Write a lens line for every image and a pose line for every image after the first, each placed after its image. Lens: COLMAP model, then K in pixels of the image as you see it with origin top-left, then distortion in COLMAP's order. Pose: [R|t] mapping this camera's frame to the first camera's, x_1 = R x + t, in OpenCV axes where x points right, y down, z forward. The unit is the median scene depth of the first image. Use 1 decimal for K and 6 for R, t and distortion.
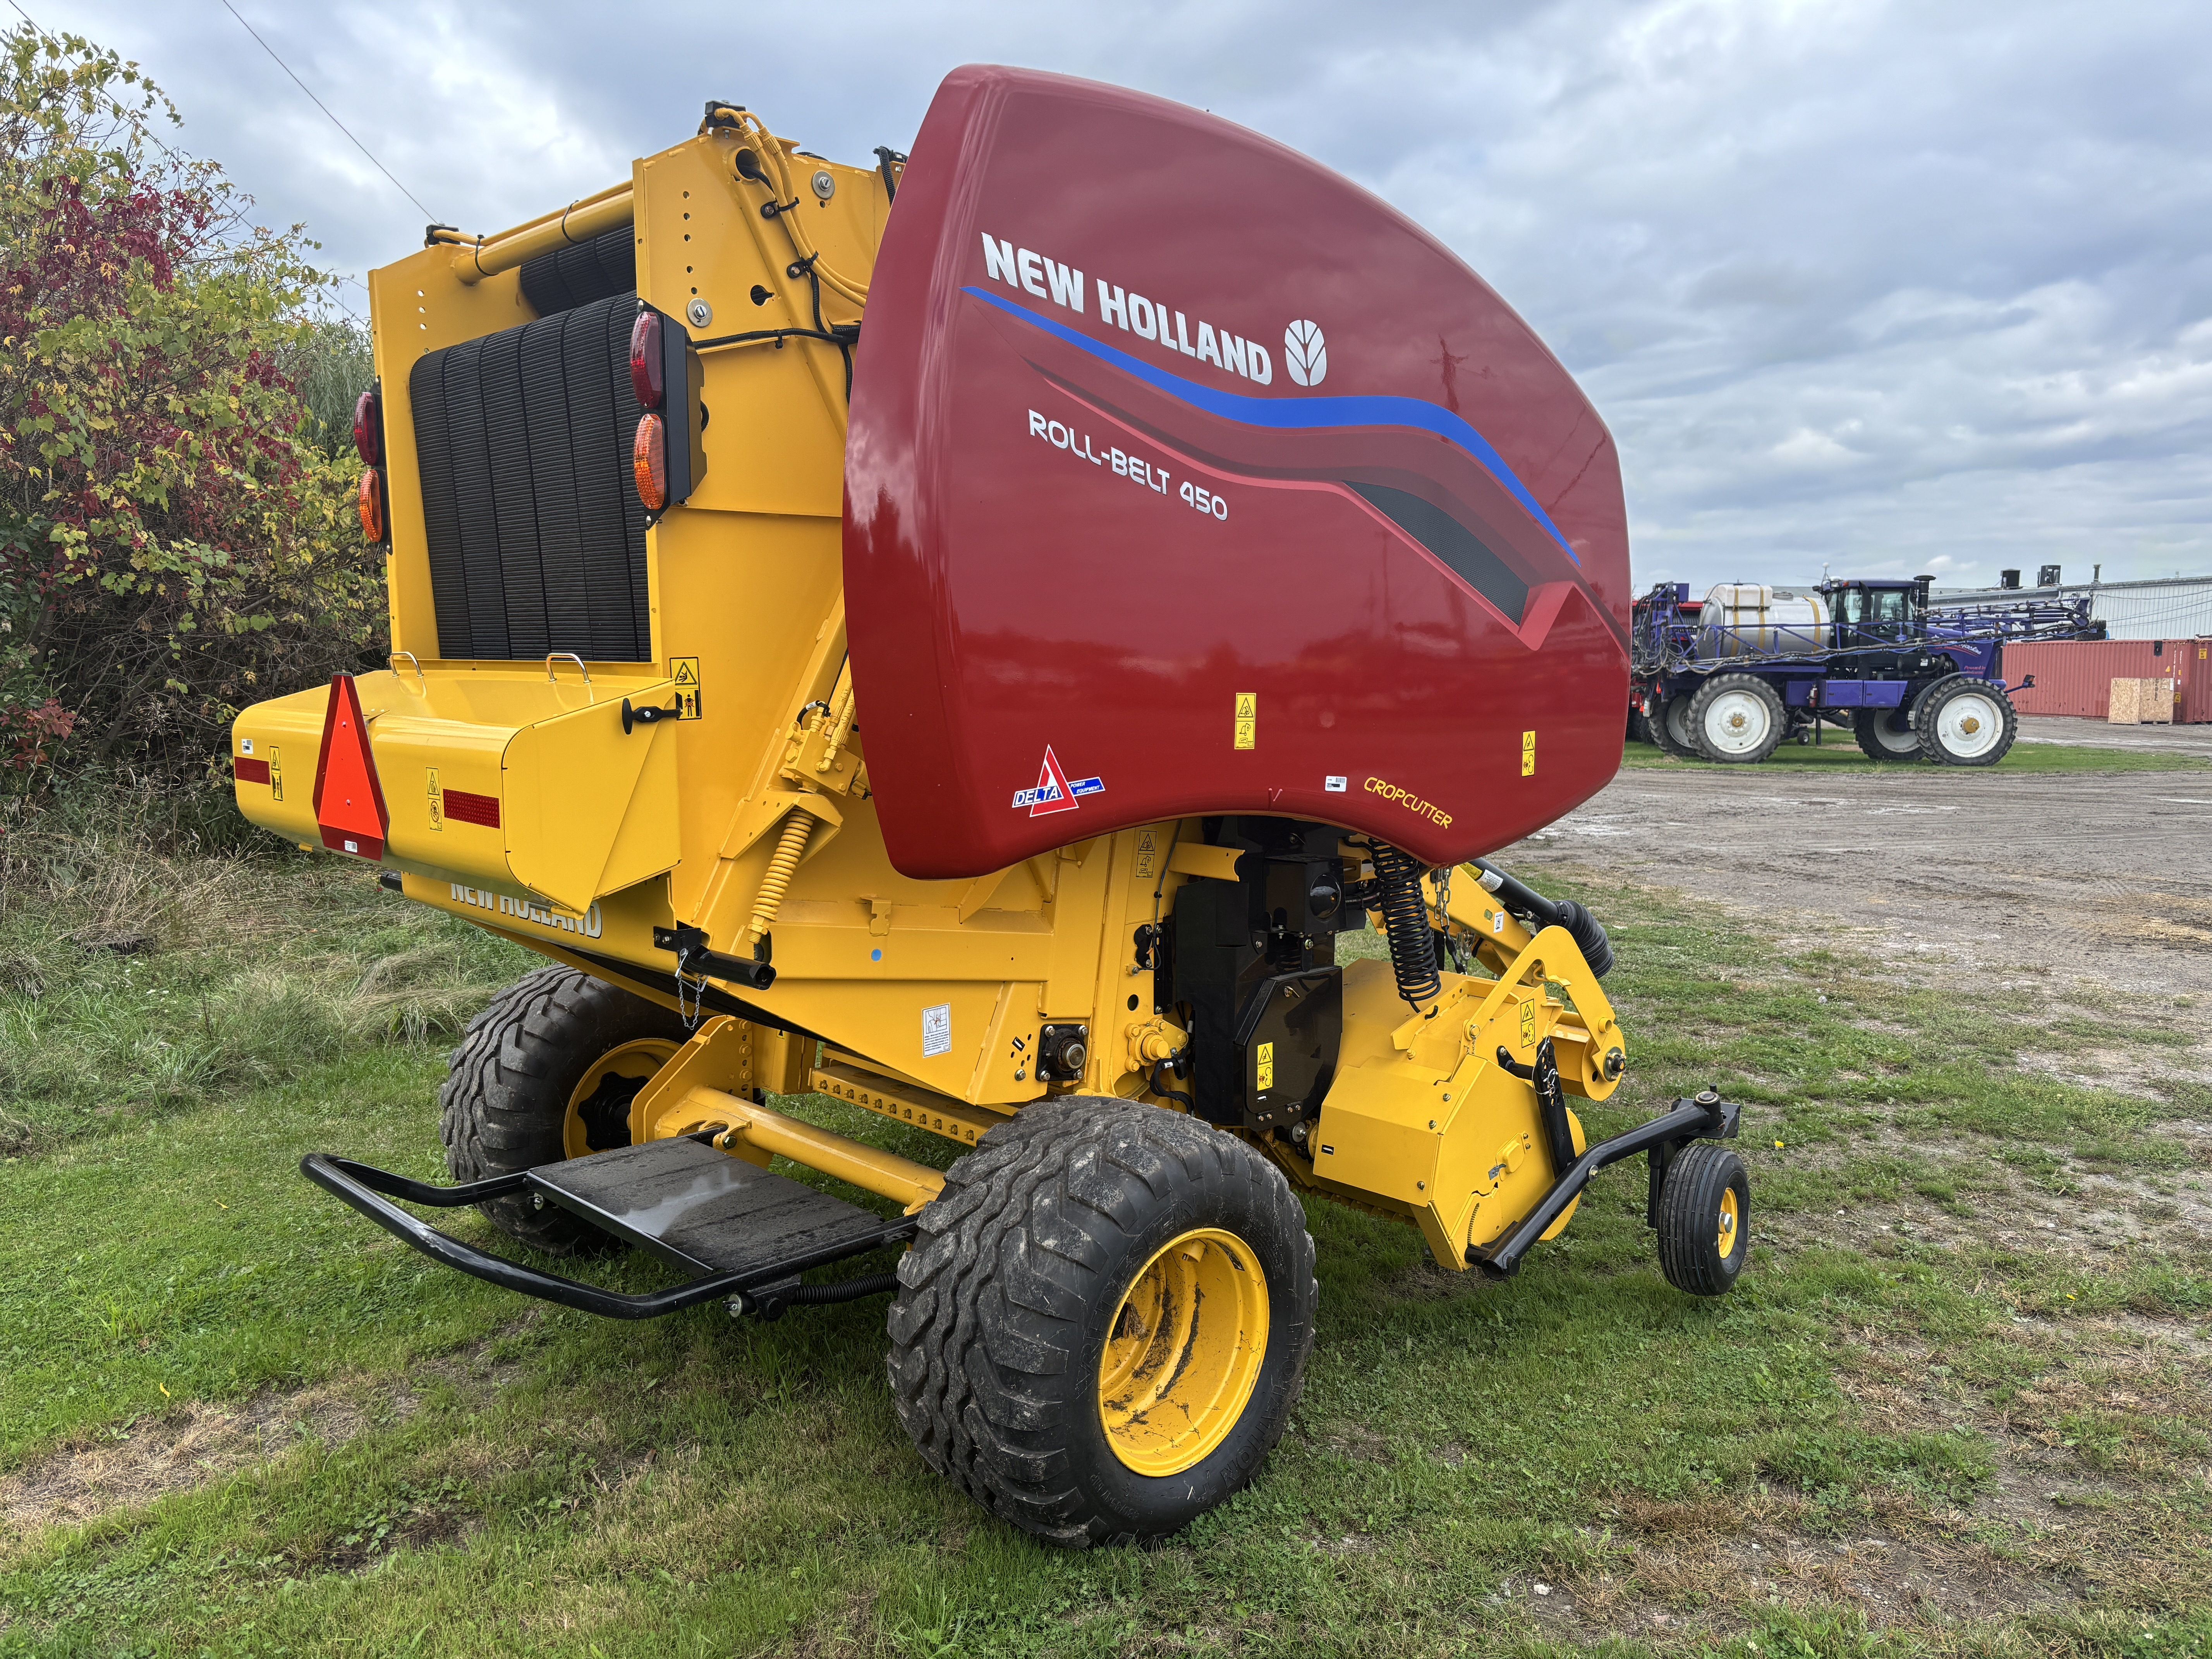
lens RADIAL K [[1654.1, 0, 1106.0], [0, 1654.1, 895.7], [0, 0, 1]] dist [0.028663, -0.005524]
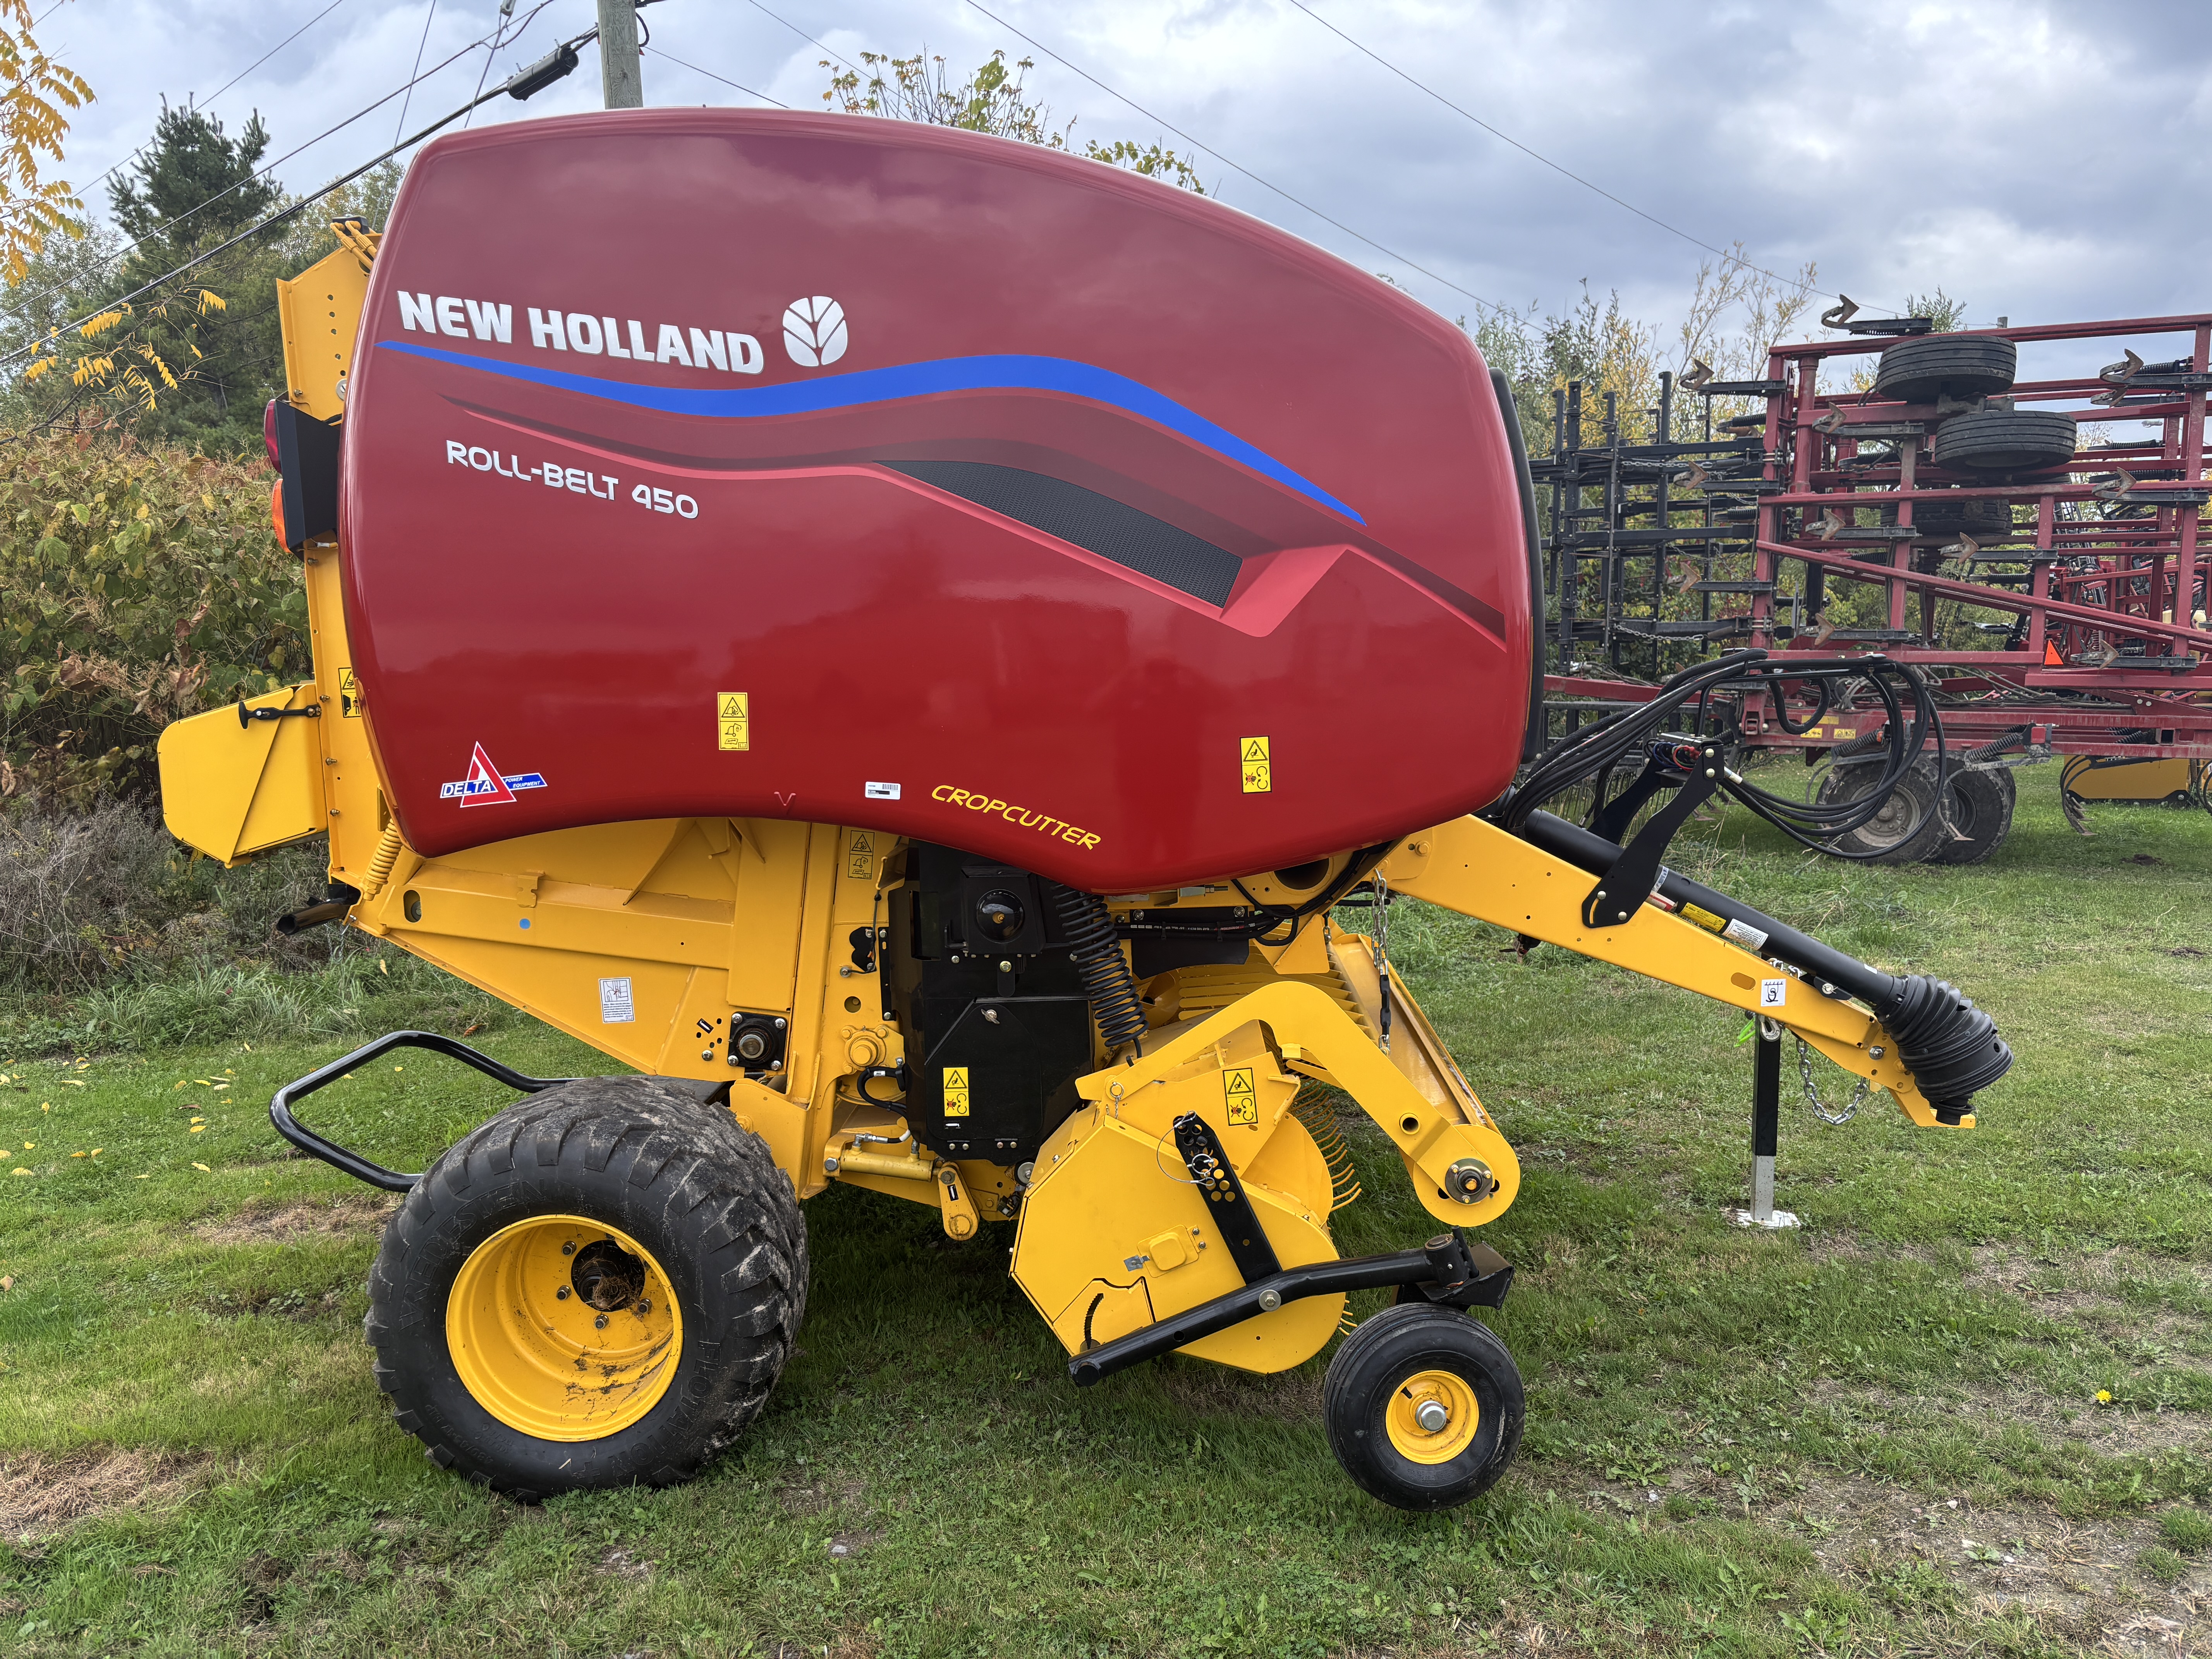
lens RADIAL K [[1687.7, 0, 1103.3], [0, 1687.7, 889.2], [0, 0, 1]] dist [-0.121238, 0.209360]
pose [[0.719148, 0.086336, -0.689472, 0.971230], [-0.078894, 0.995980, 0.042427, -0.069729], [0.690364, 0.023883, 0.723068, 0.465924]]
